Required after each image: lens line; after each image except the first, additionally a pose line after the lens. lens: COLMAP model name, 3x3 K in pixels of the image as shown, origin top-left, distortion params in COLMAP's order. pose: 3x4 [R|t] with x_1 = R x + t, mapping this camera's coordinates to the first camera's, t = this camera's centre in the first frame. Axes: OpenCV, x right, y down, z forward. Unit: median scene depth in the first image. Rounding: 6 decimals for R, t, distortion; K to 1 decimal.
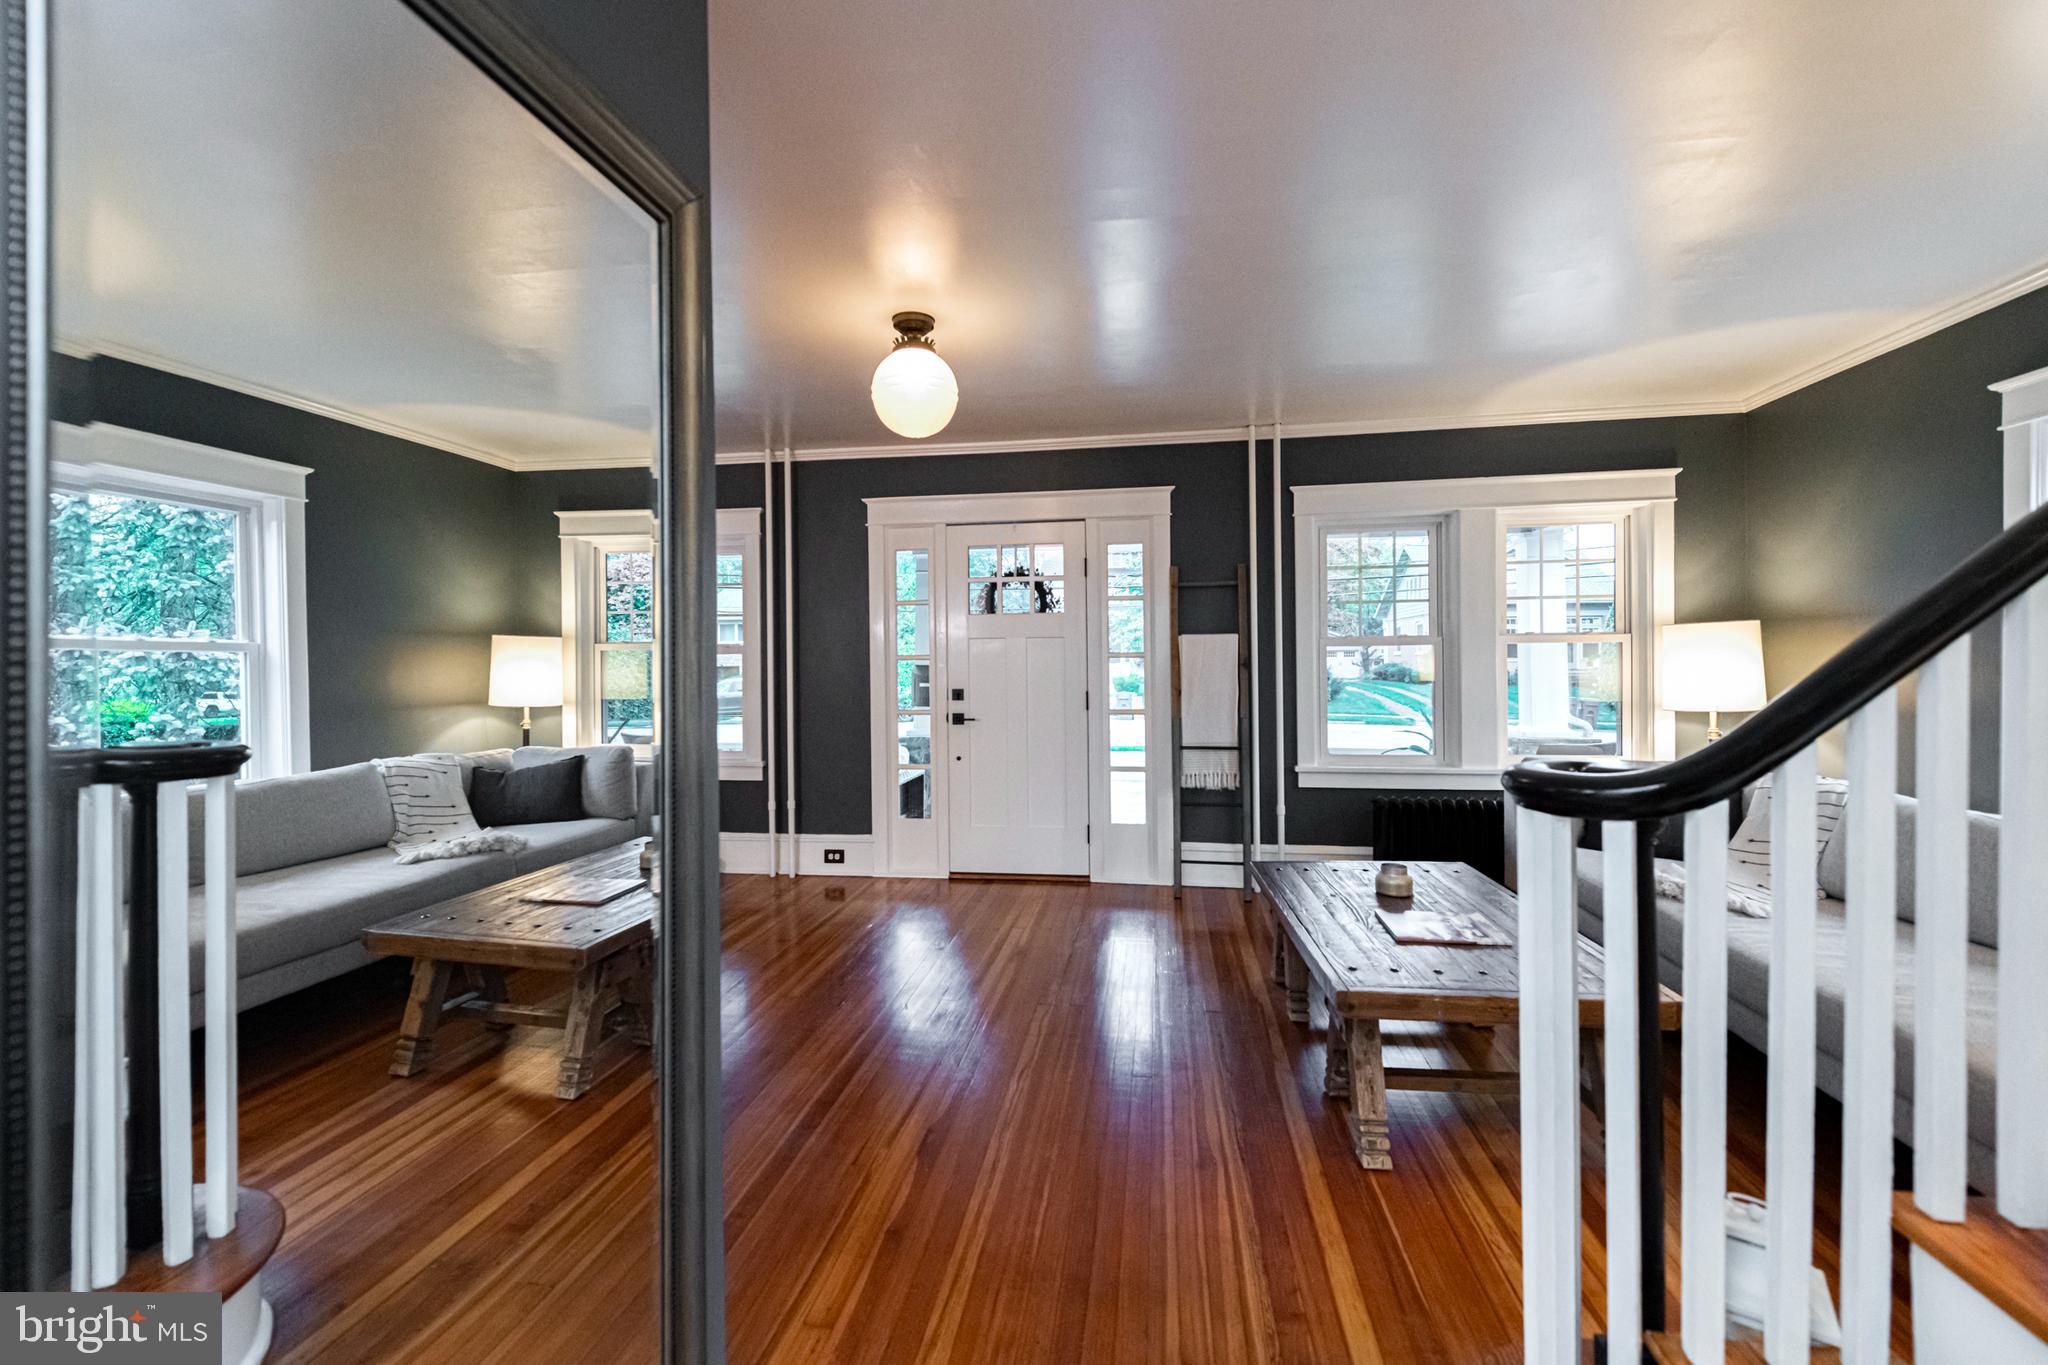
lens RADIAL K [[843.7, 0, 1026.8], [0, 843.7, 667.8], [0, 0, 1]] dist [0.003925, 0.000283]
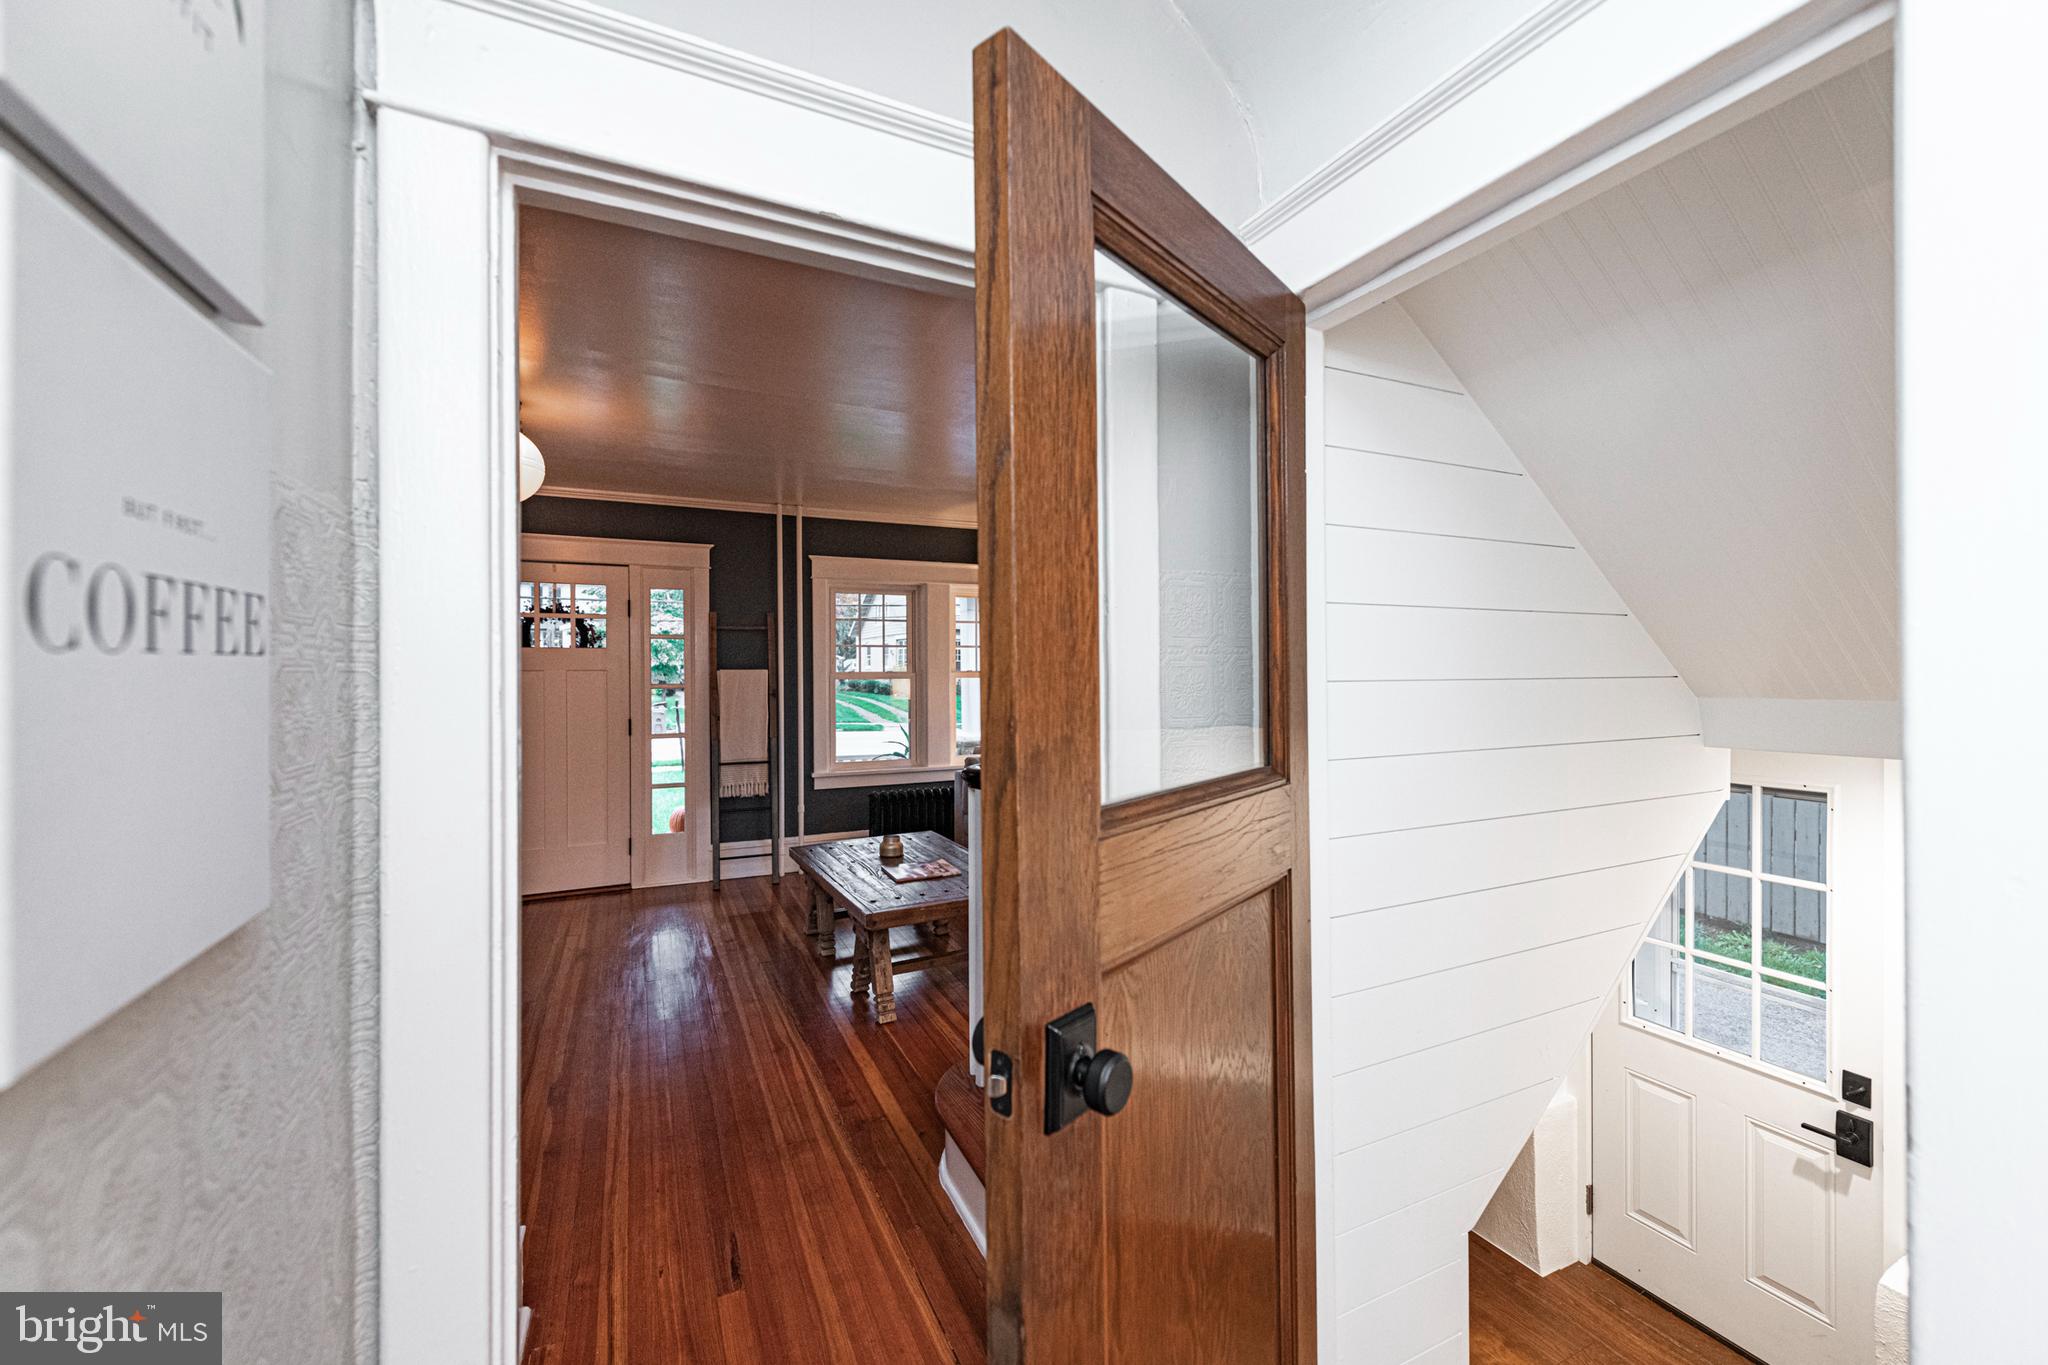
lens RADIAL K [[817.5, 0, 1030.5], [0, 817.5, 678.0], [0, 0, 1]] dist [0.006767, -0.001390]
pose [[0.818467, 0.001057, 0.574553, -0.126690], [-0.001229, 0.999999, -0.000090, -0.028920], [-0.574552, -0.000633, 0.818468, -0.208969]]
